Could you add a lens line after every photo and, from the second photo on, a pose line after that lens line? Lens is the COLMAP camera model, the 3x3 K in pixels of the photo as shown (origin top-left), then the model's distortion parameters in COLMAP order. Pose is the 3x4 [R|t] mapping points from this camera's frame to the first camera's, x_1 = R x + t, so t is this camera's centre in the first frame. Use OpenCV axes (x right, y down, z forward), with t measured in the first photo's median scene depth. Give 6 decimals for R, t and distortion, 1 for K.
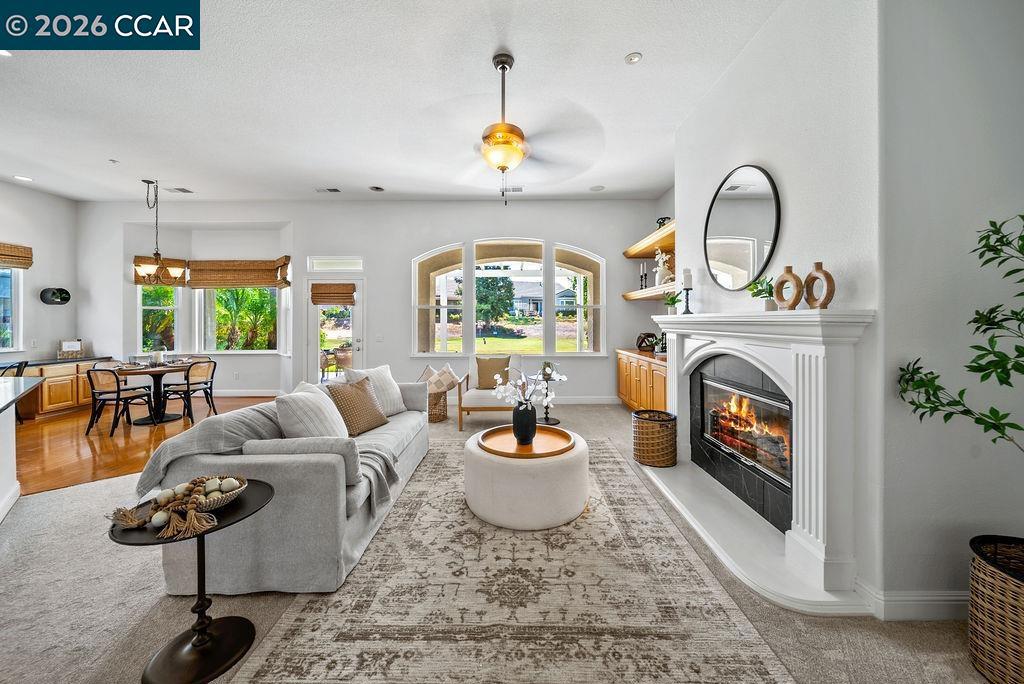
lens RADIAL K [[365.6, 0, 518.5], [0, 365.6, 320.4], [0, 0, 1]] dist [-0.000905, -0.000088]
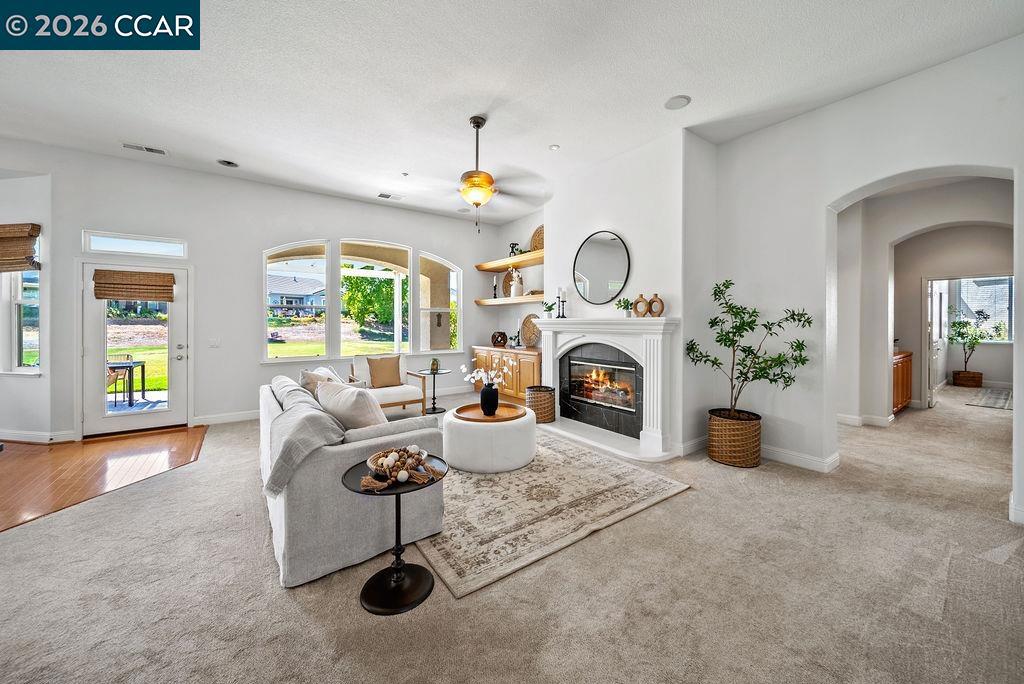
lens RADIAL K [[369.2, 0, 516.3], [0, 369.2, 323.7], [0, 0, 1]] dist [0.000475, 0.000015]
pose [[0.809261, -0.000660, 0.587449, -0.840949], [-0.002300, 0.999988, 0.004291, 0.000091], [-0.587445, -0.004823, 0.809249, -0.168747]]
